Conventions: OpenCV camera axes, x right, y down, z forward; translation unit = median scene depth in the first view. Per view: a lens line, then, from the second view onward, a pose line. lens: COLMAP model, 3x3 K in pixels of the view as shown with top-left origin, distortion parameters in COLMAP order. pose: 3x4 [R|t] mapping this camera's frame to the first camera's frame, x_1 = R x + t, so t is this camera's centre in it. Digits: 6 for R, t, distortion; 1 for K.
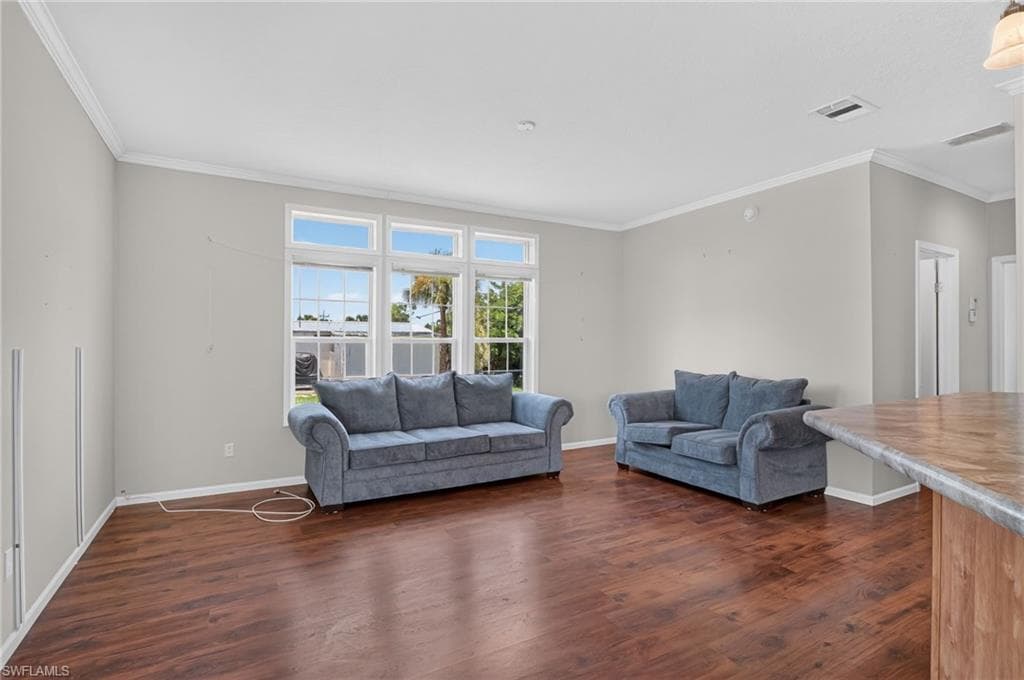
lens RADIAL K [[500.1, 0, 510.7], [0, 500.1, 340.8], [0, 0, 1]] dist [-0.014531, -0.000989]
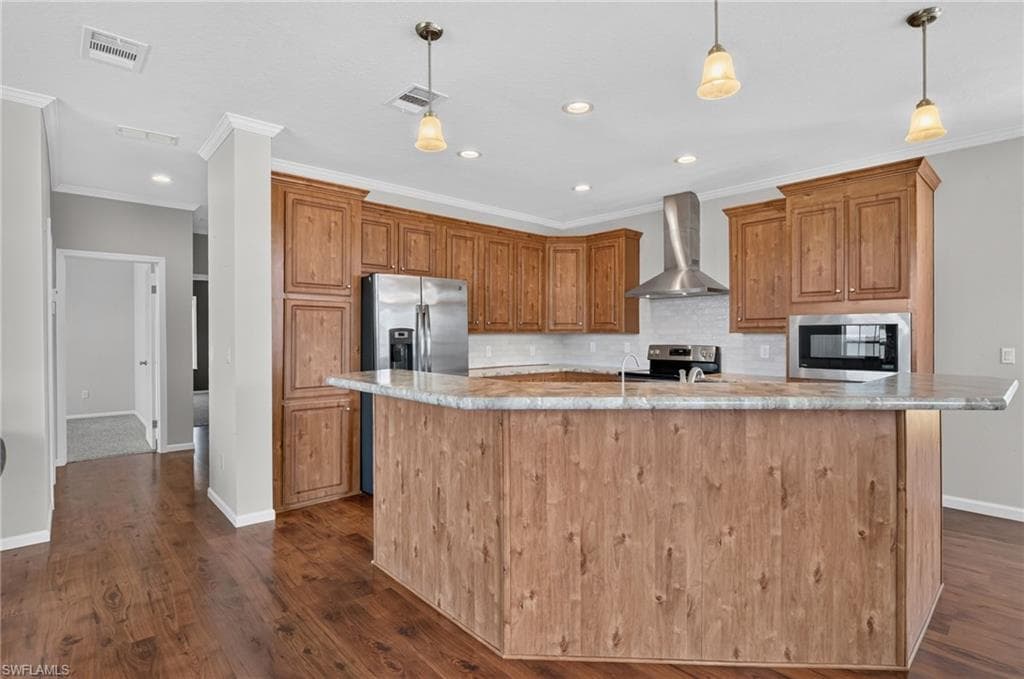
lens RADIAL K [[496.8, 0, 508.2], [0, 496.8, 335.9], [0, 0, 1]] dist [-0.007771, -0.006681]
pose [[-0.221528, -0.003616, 0.975147, -0.185044], [0.001192, 0.999991, 0.003979, -0.001169], [-0.975153, 0.002044, -0.221522, 0.404515]]
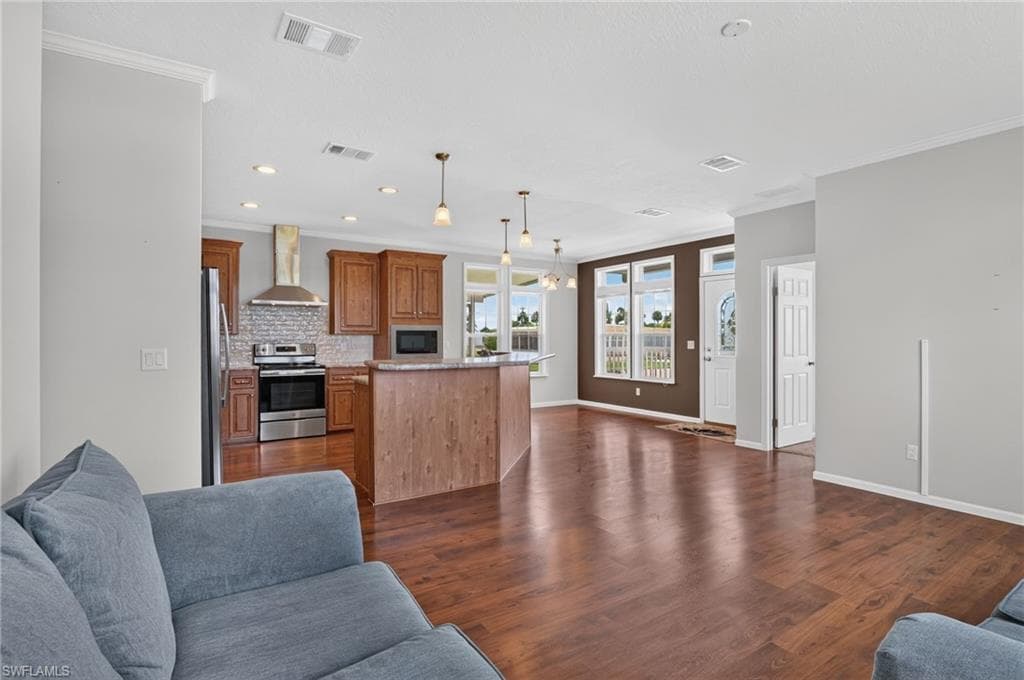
lens RADIAL K [[498.4, 0, 508.8], [0, 498.4, 338.7], [0, 0, 1]] dist [-0.013348, -0.001693]
pose [[-0.998069, -0.001063, -0.062106, 0.308036], [-0.001315, 0.999991, 0.004010, 0.003499], [0.062101, 0.004084, -0.998062, 1.321365]]
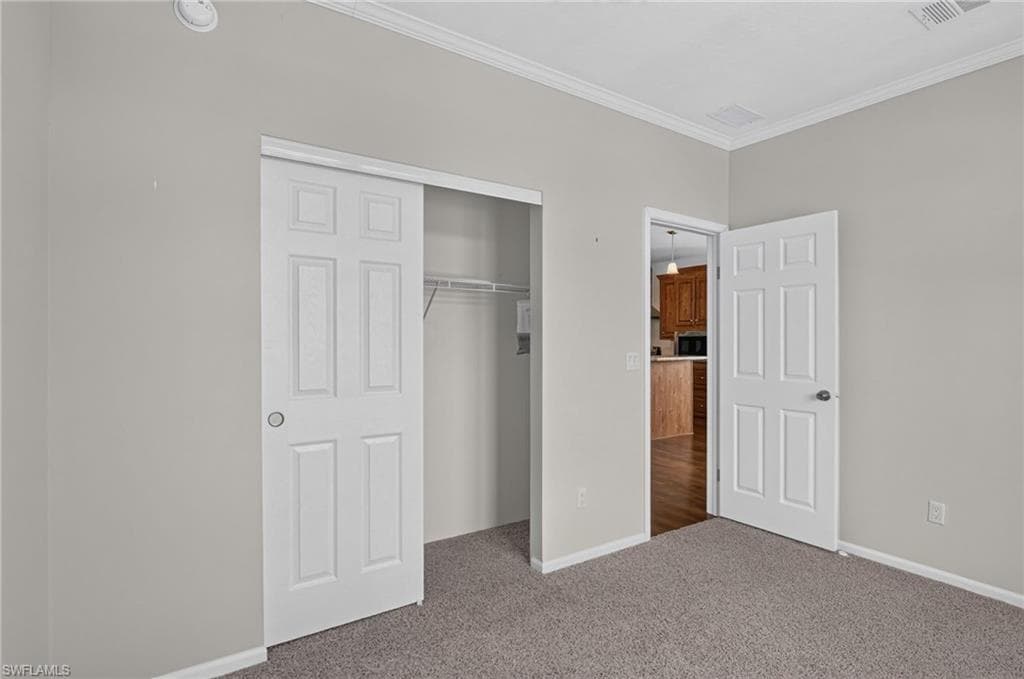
lens RADIAL K [[500.1, 0, 510.7], [0, 500.1, 340.3], [0, 0, 1]] dist [-0.014531, -0.000989]
pose [[-0.074317, -0.001291, 0.997234, -1.286896], [0.001191, 0.999998, 0.001384, -0.003525], [-0.997234, 0.001291, -0.074315, 0.475684]]
